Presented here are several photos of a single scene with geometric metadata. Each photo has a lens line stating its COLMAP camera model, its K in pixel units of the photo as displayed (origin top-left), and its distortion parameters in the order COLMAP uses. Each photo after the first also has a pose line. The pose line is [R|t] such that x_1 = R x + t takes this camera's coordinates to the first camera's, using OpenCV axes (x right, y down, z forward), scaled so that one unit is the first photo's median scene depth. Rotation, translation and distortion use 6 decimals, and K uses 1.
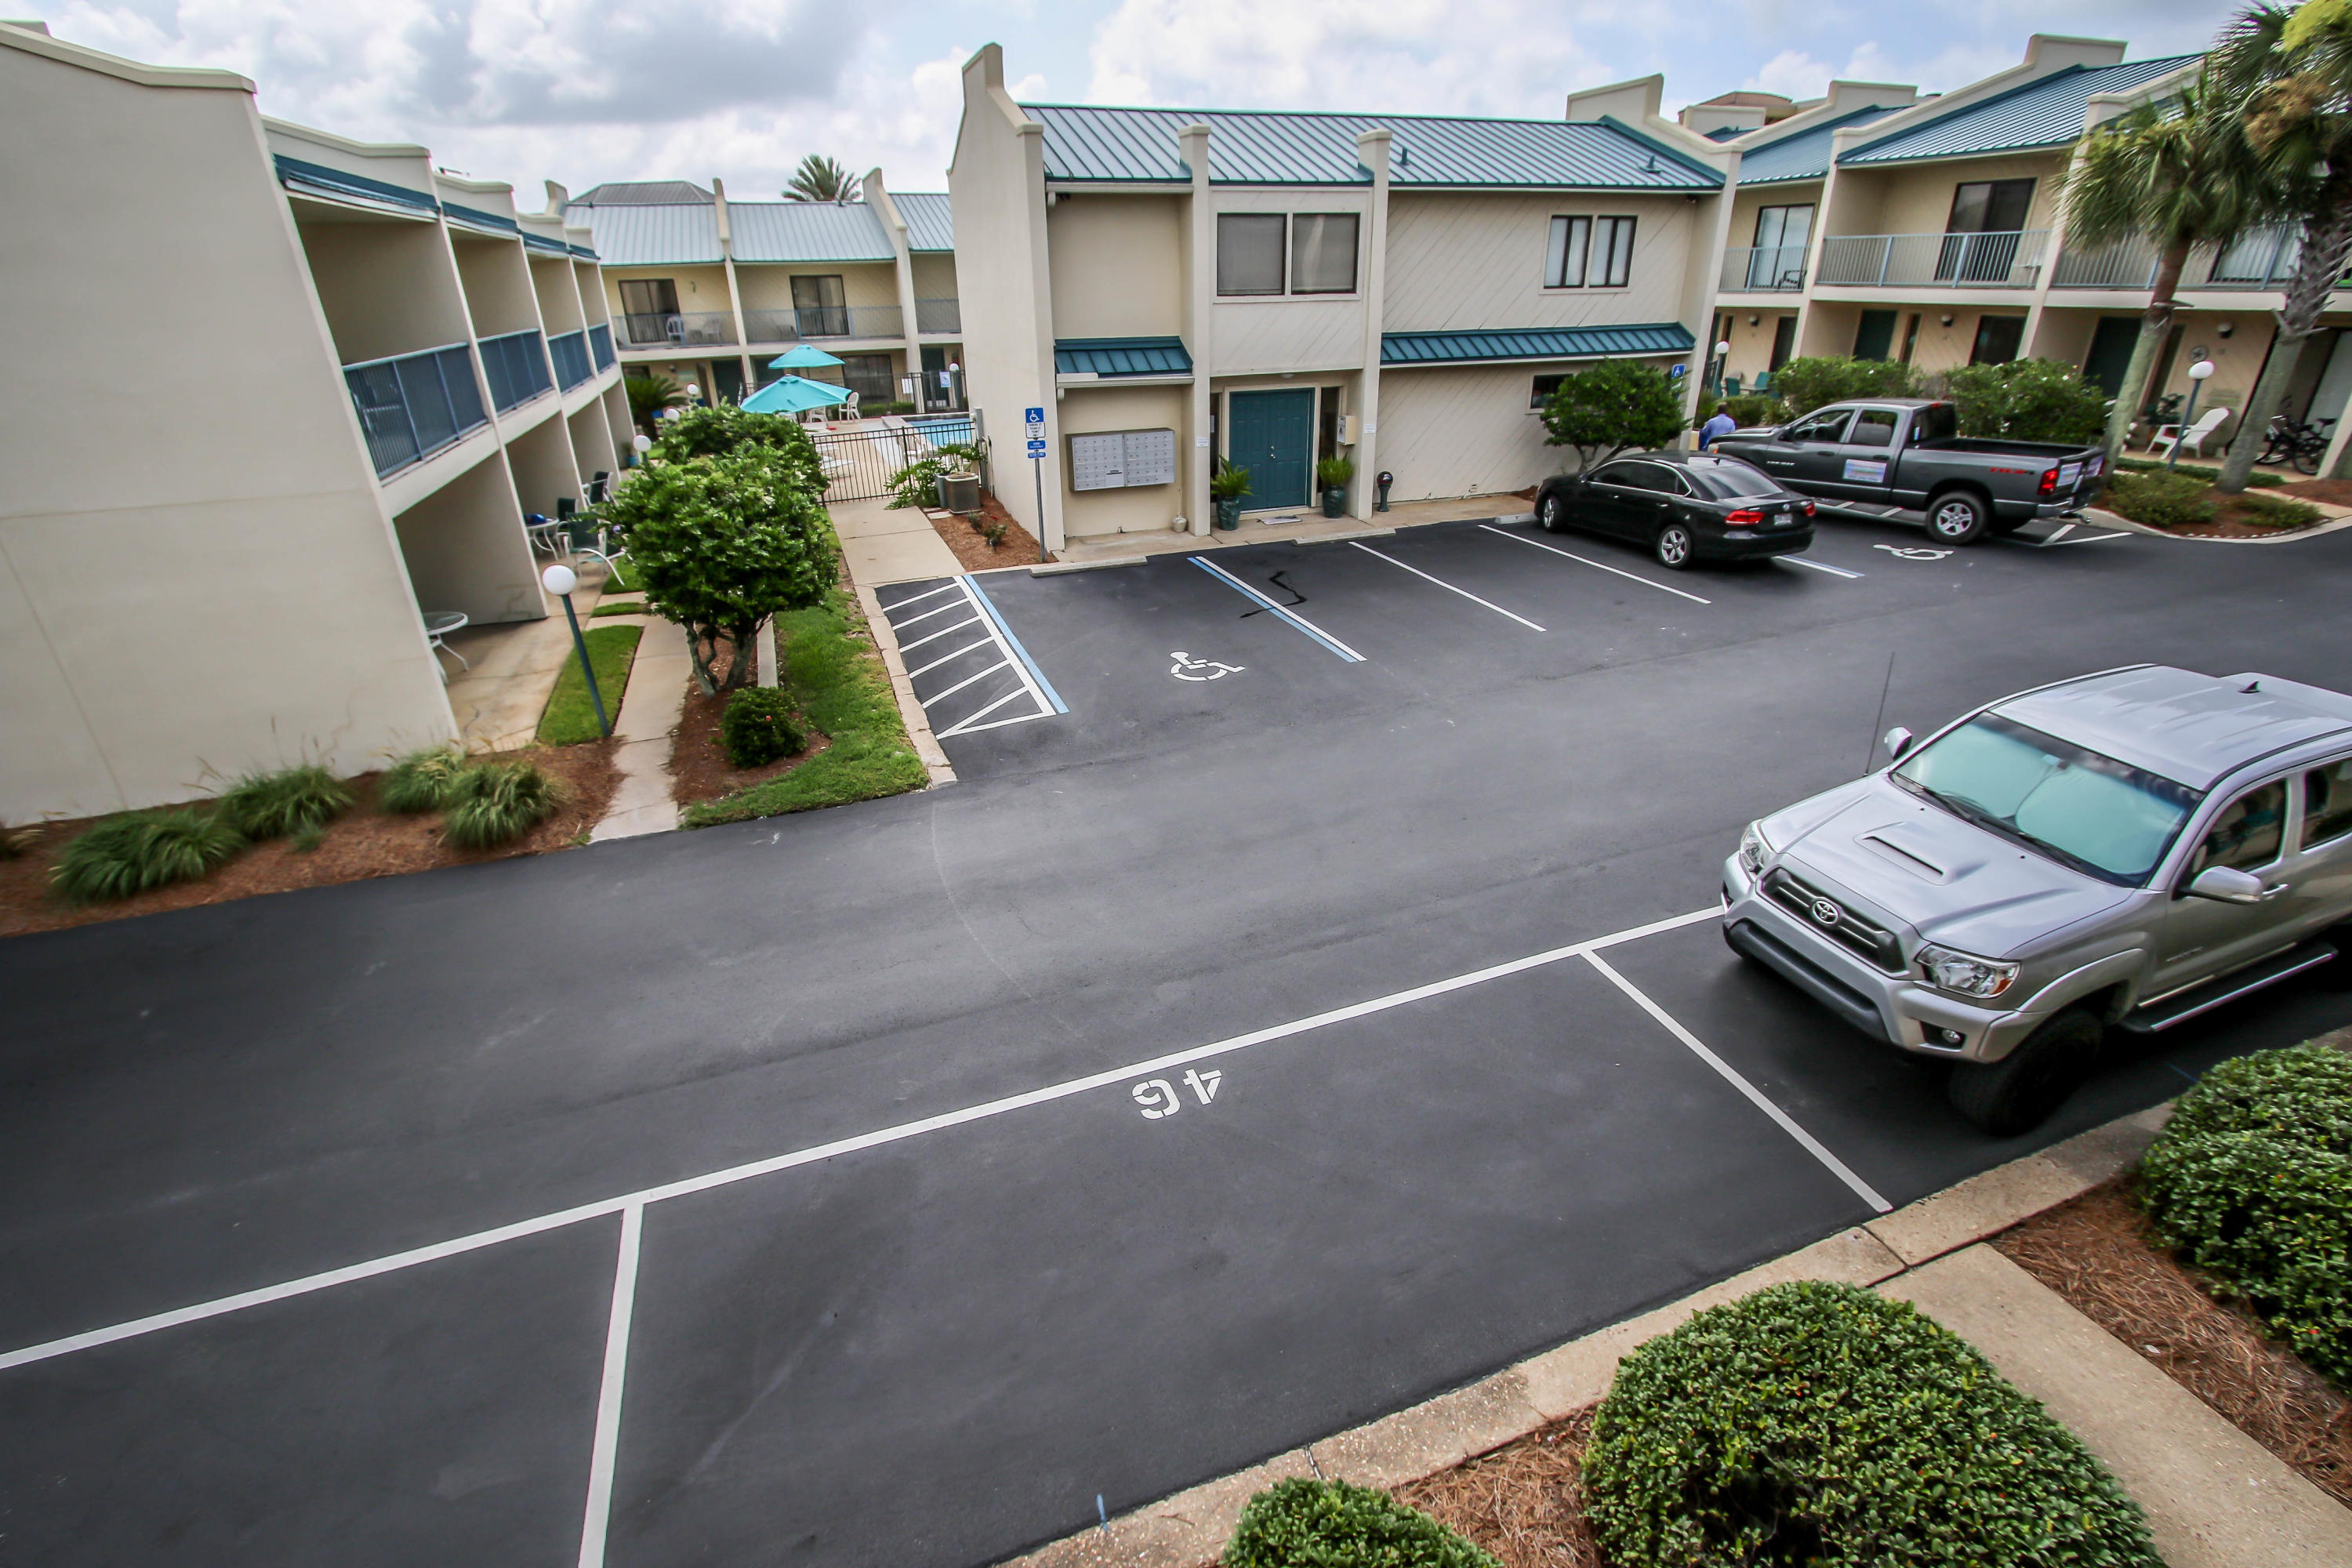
lens RADIAL K [[1075.5, 0, 1174.8], [0, 1075.5, 789.3], [0, 0, 1]] dist [-0.019043, 0.002840]
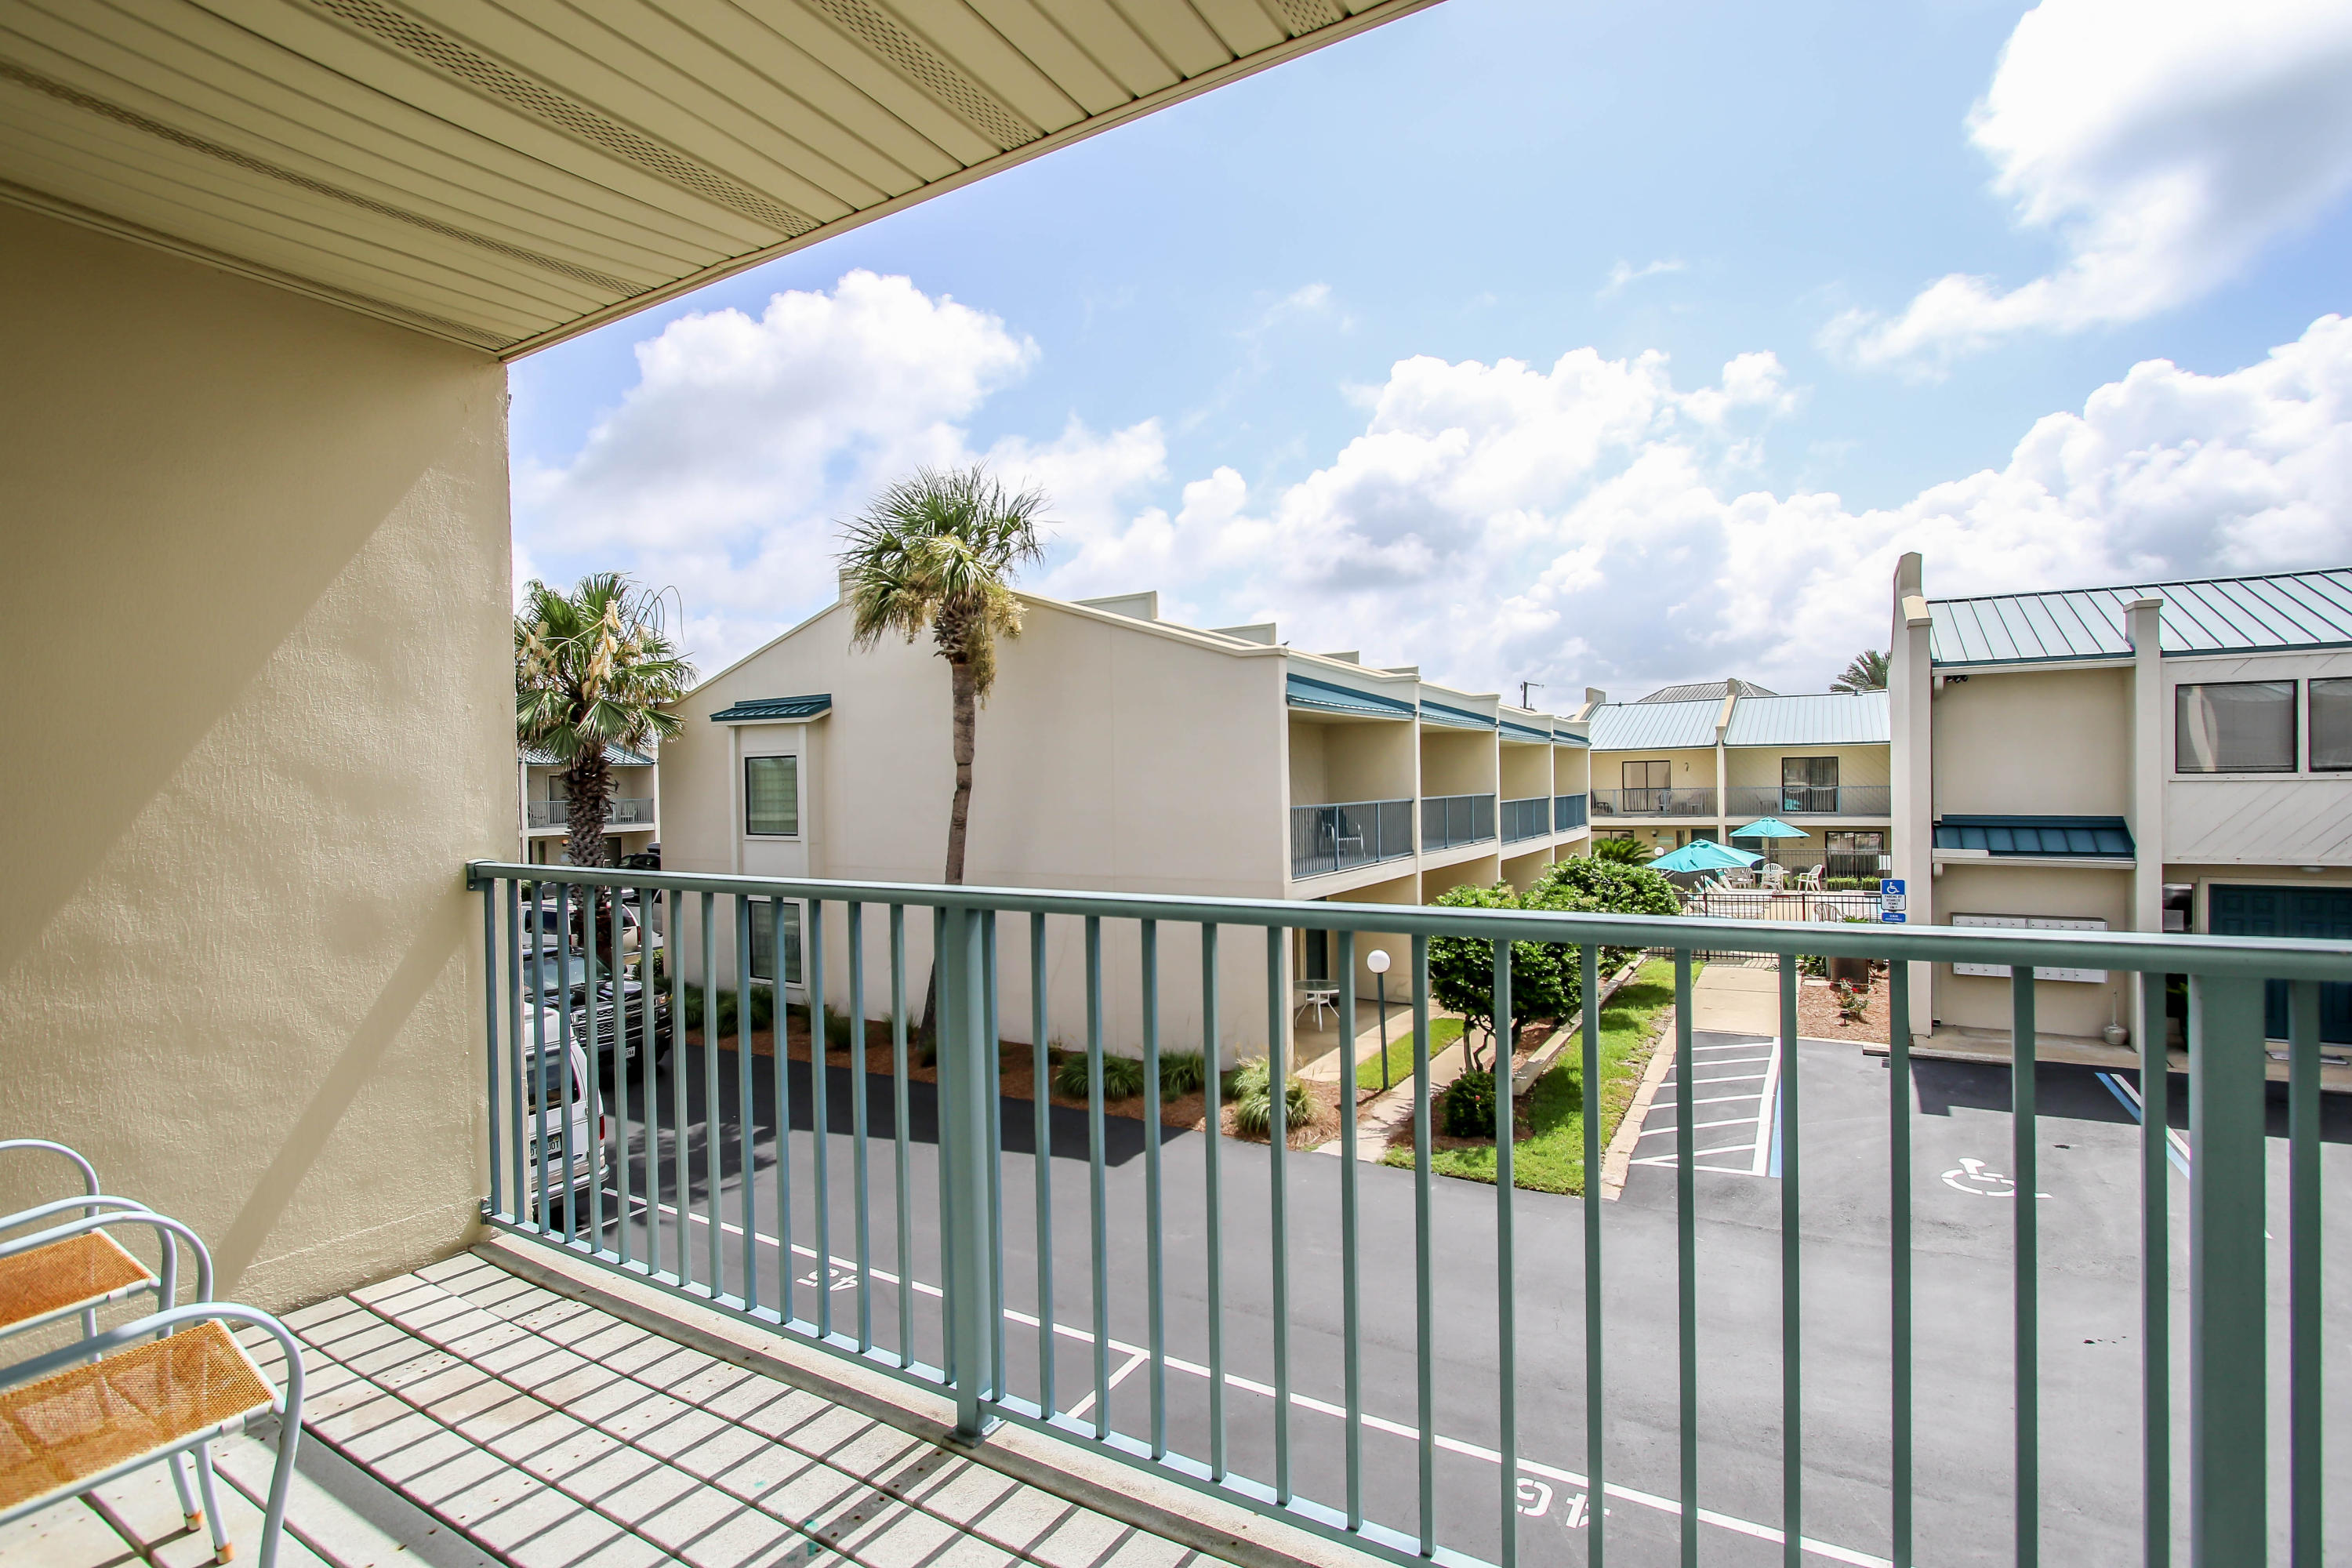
lens RADIAL K [[1075.5, 0, 1174.8], [0, 1075.5, 789.3], [0, 0, 1]] dist [-0.019043, 0.002840]
pose [[0.630625, 0.014671, -0.775949, 0.265443], [-0.330747, 0.909561, -0.251605, 0.025450], [0.702082, 0.415312, 0.578444, -0.032980]]
